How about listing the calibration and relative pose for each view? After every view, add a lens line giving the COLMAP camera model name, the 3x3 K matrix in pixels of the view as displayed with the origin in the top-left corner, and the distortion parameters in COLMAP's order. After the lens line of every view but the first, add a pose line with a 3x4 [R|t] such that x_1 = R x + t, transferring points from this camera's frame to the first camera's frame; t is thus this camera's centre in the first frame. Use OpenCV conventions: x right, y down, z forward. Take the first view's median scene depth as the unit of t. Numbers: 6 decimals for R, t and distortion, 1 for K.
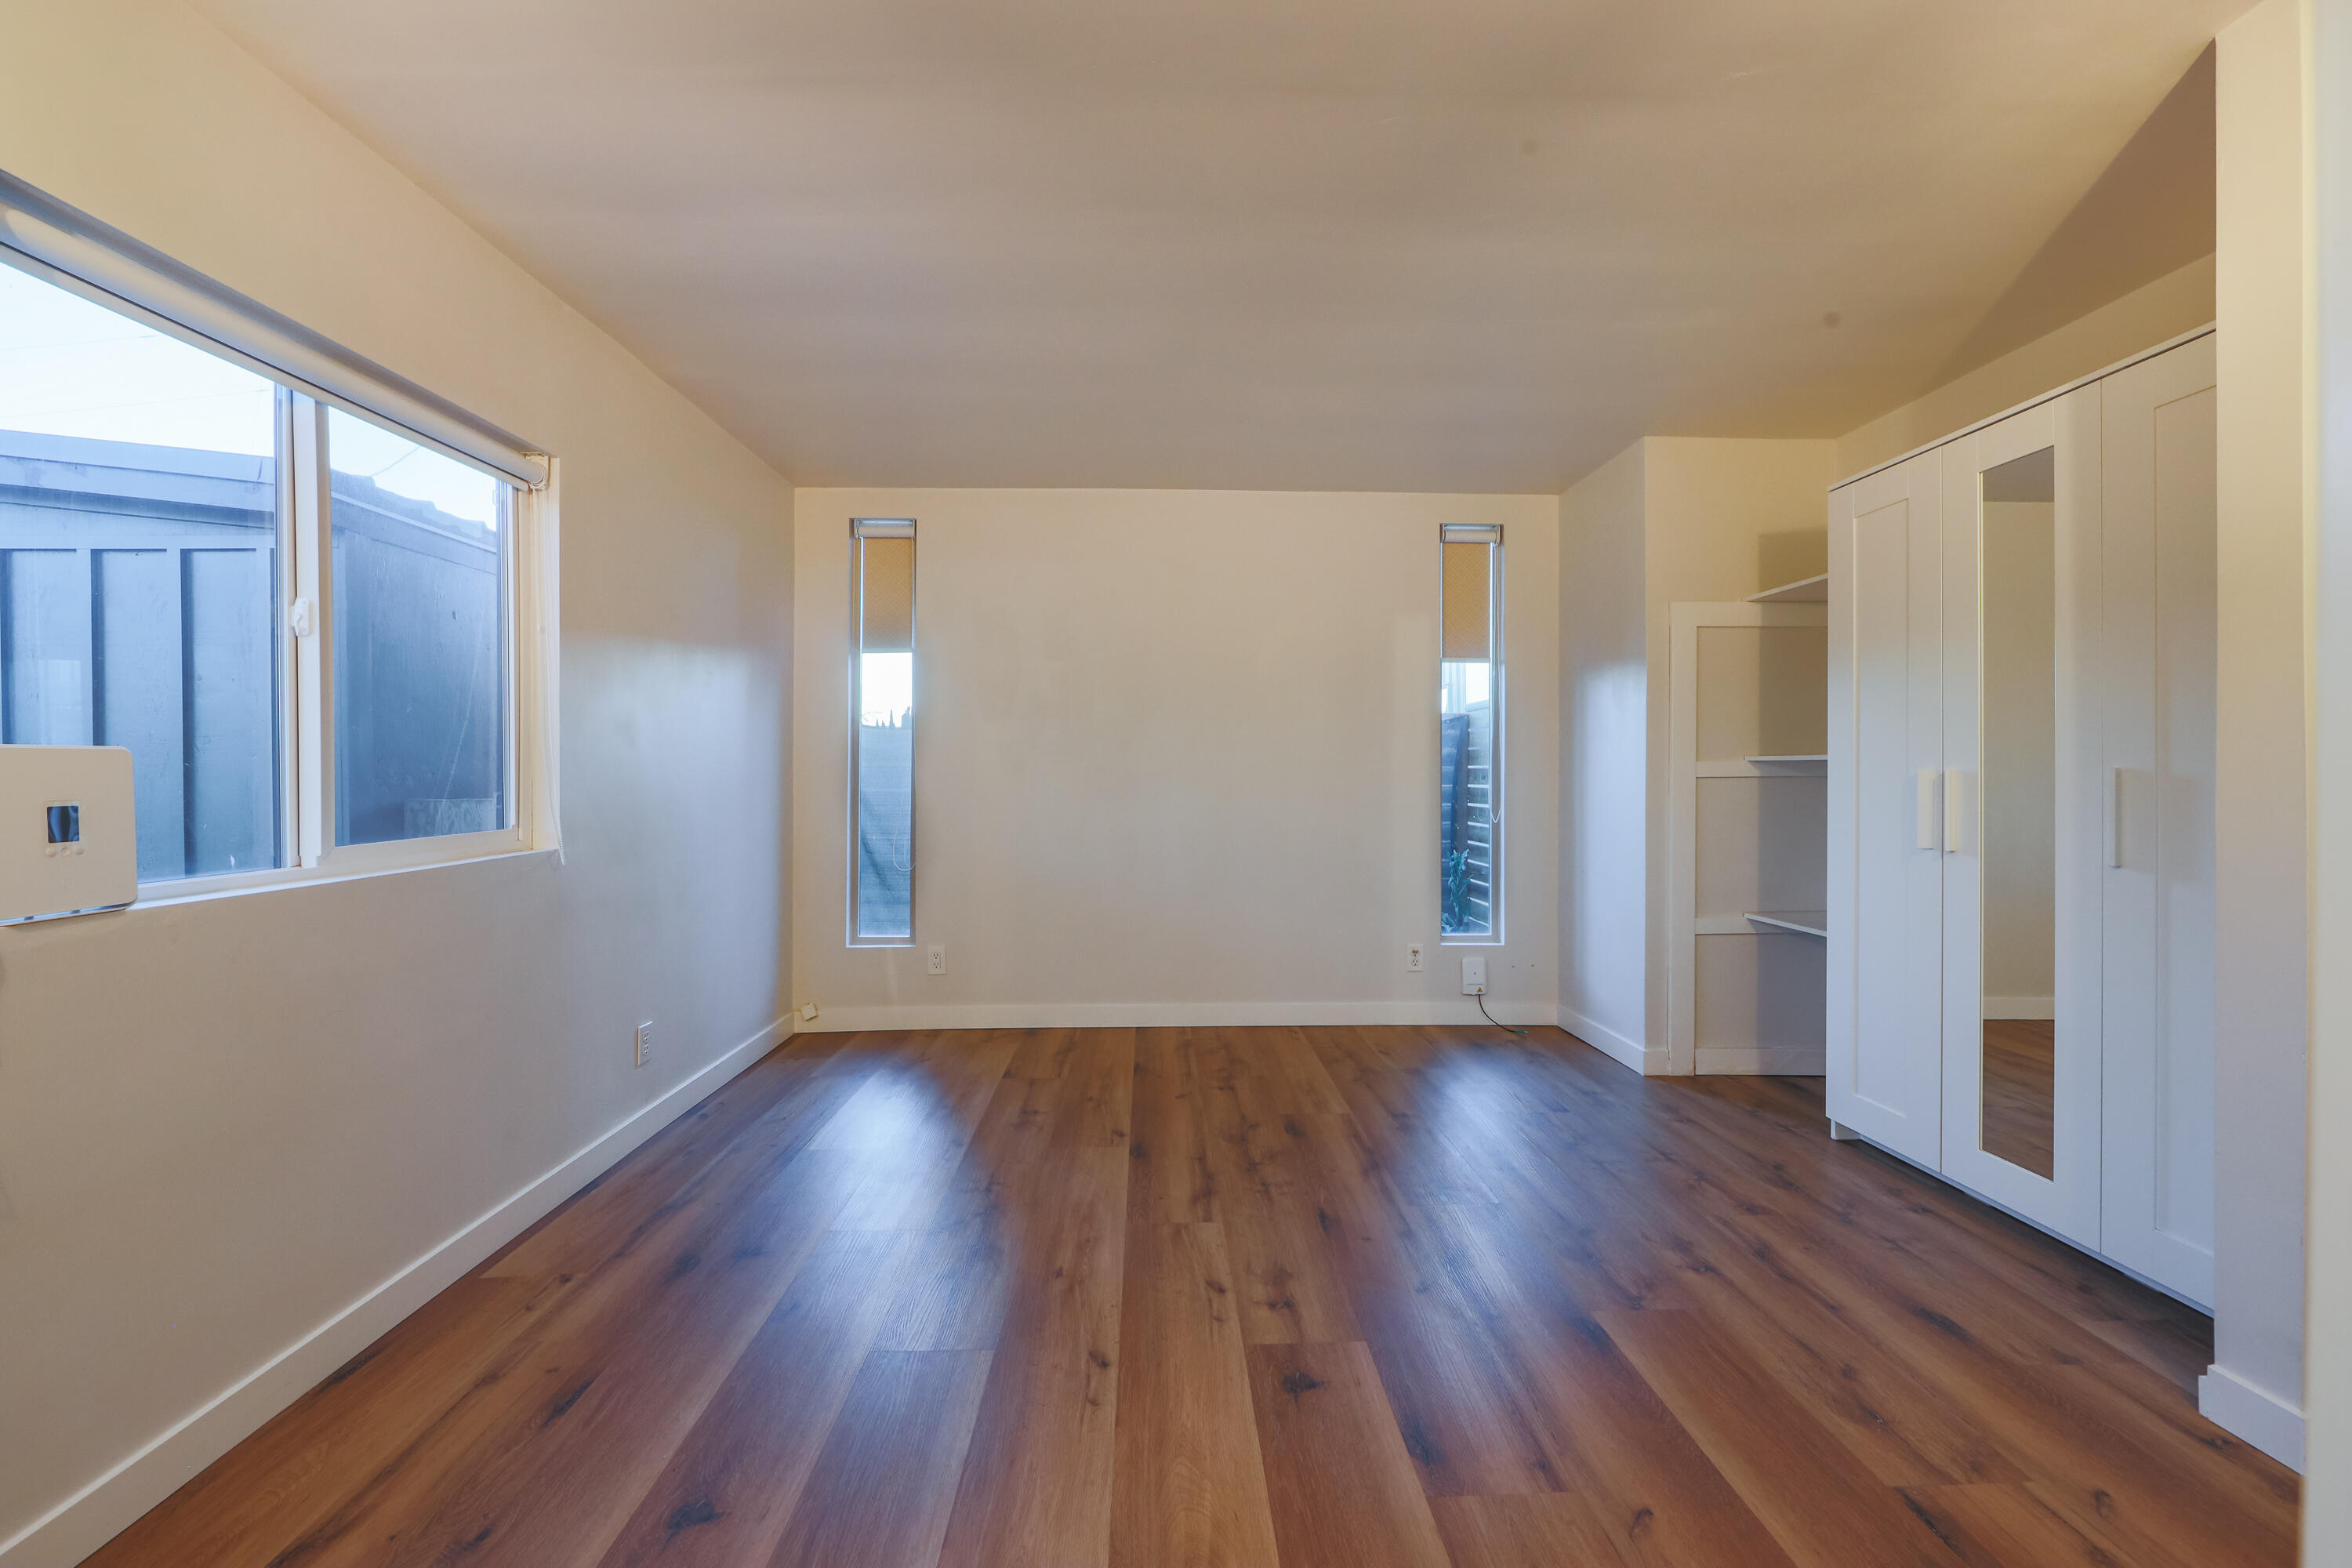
lens RADIAL K [[1509.3, 0, 1176.8], [0, 1509.3, 781.9], [0, 0, 1]] dist [-0.000940, -0.000129]
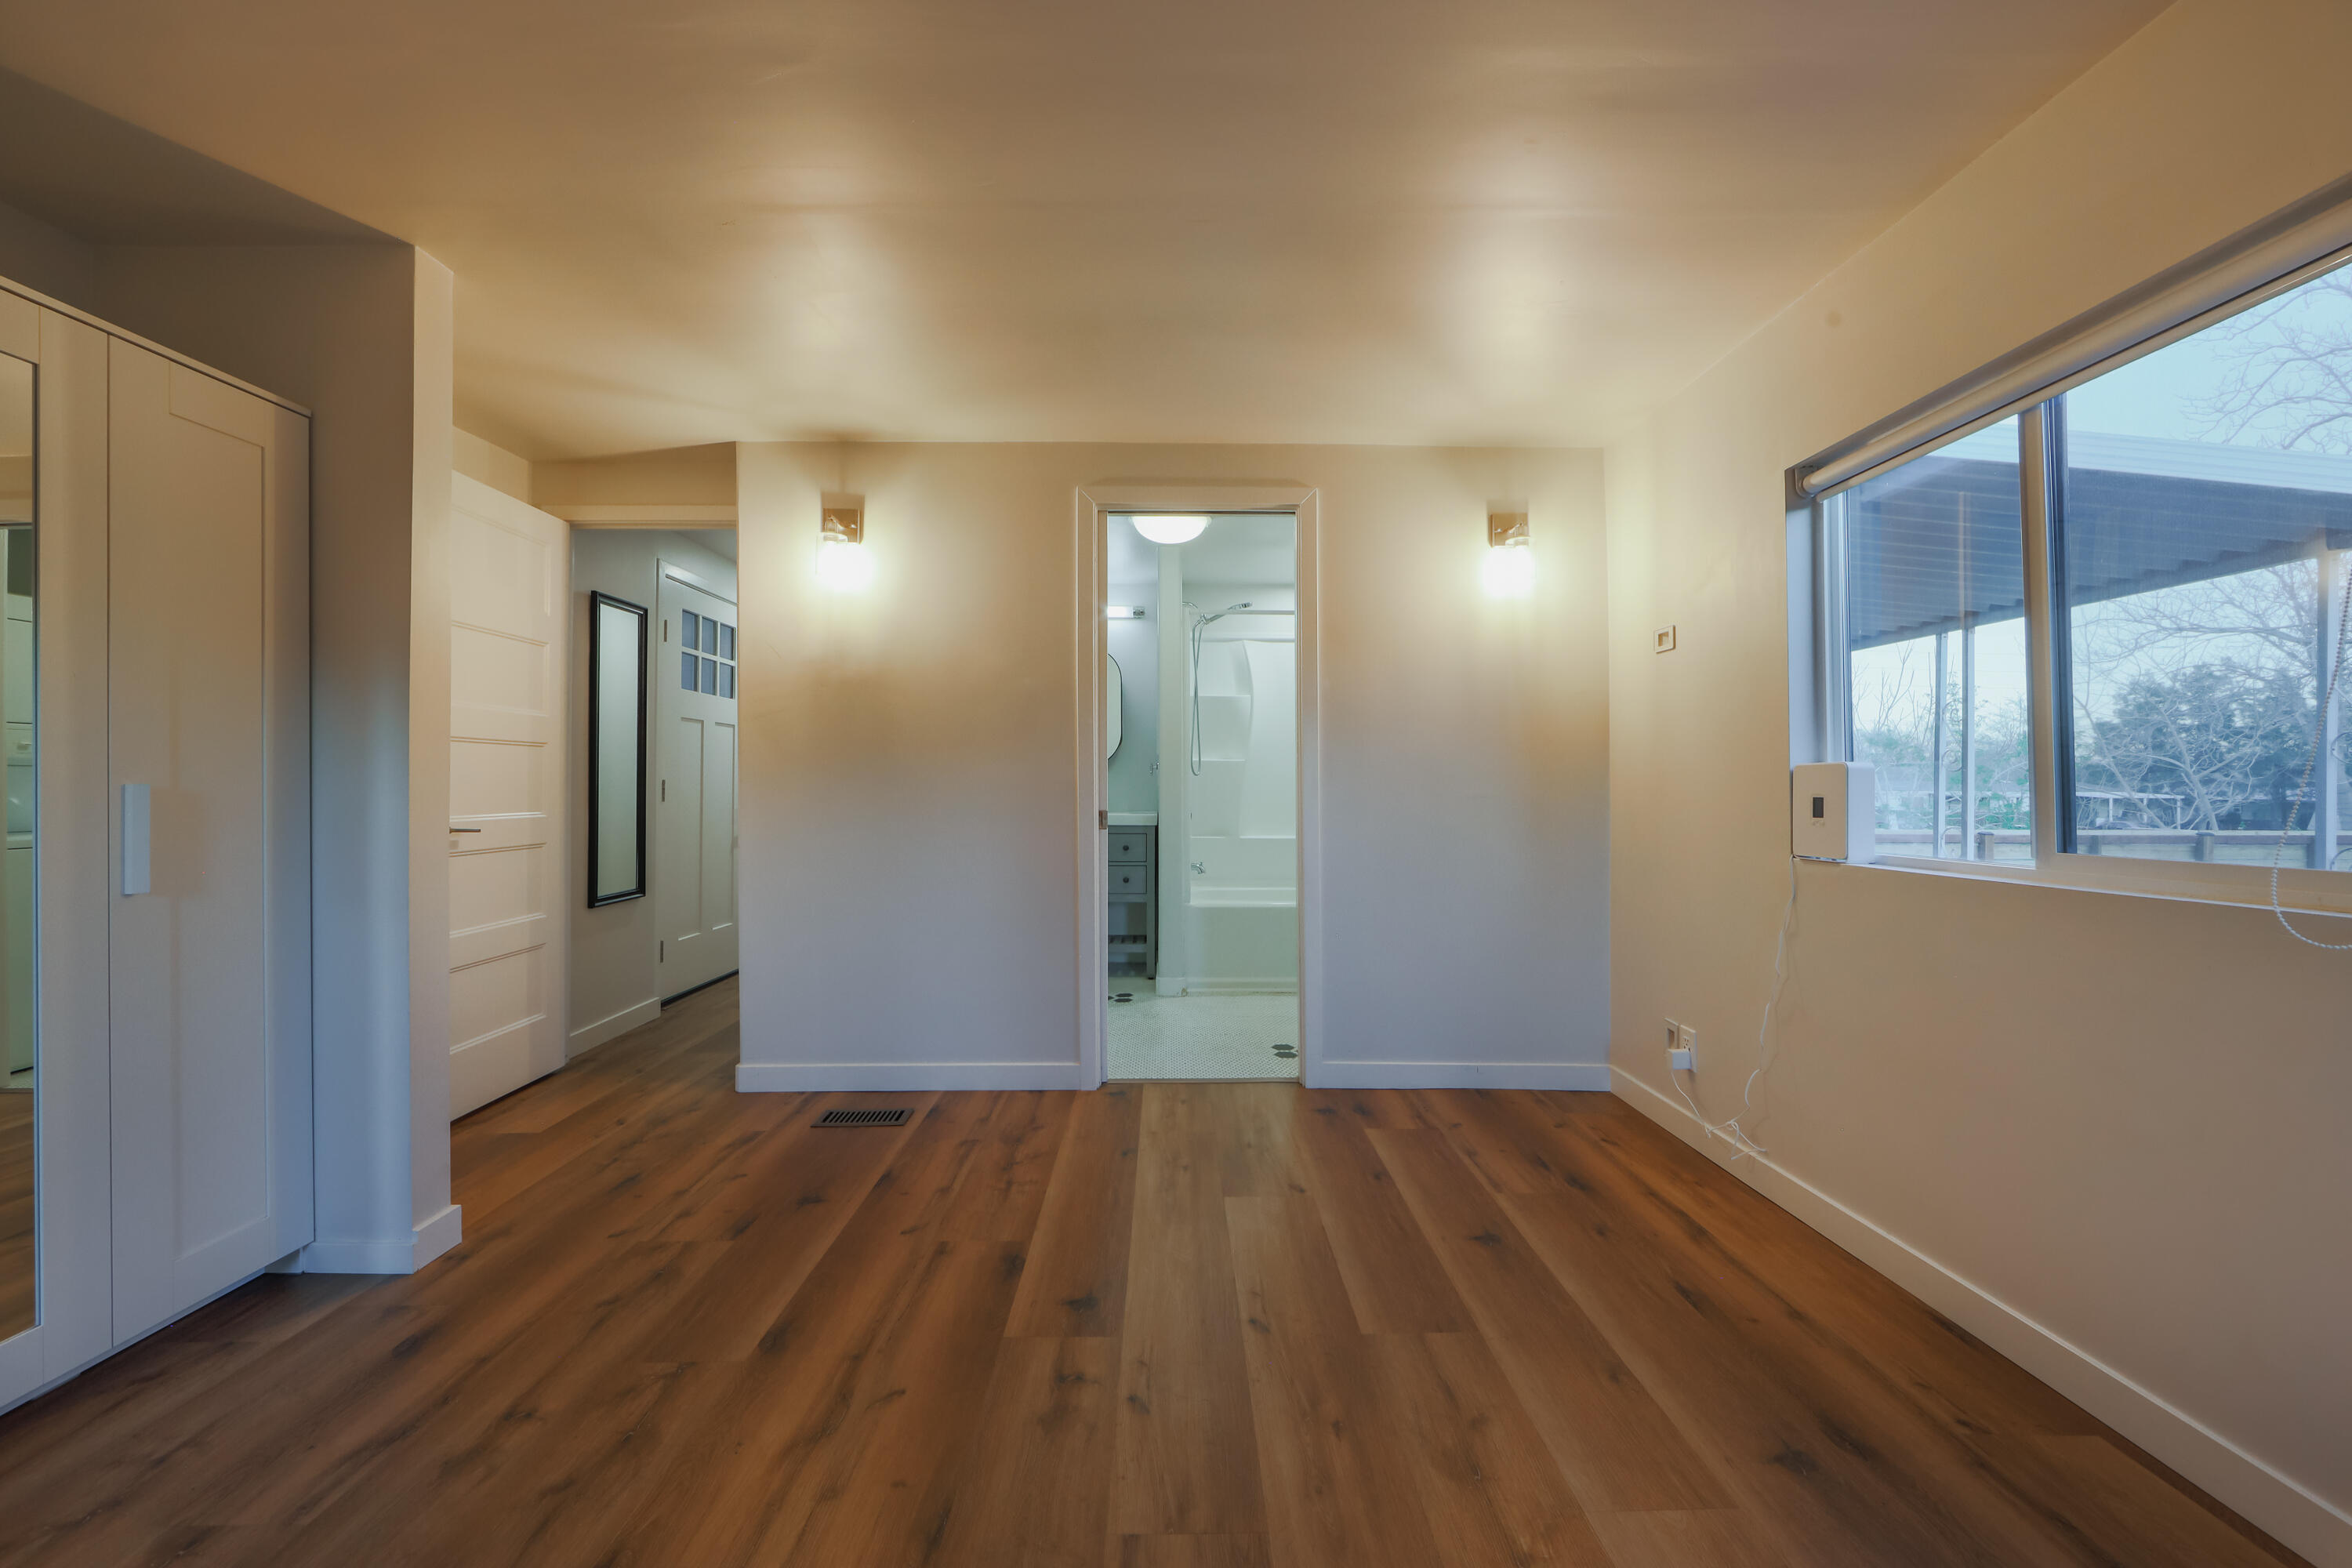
lens RADIAL K [[1509.3, 0, 1177.4], [0, 1509.3, 781.5], [0, 0, 1]] dist [-0.000940, -0.000129]
pose [[-0.999888, 0.007109, 0.013186, -0.009229], [0.007155, 0.999968, 0.003479, -0.009648], [-0.013161, 0.003573, -0.999907, 1.904551]]
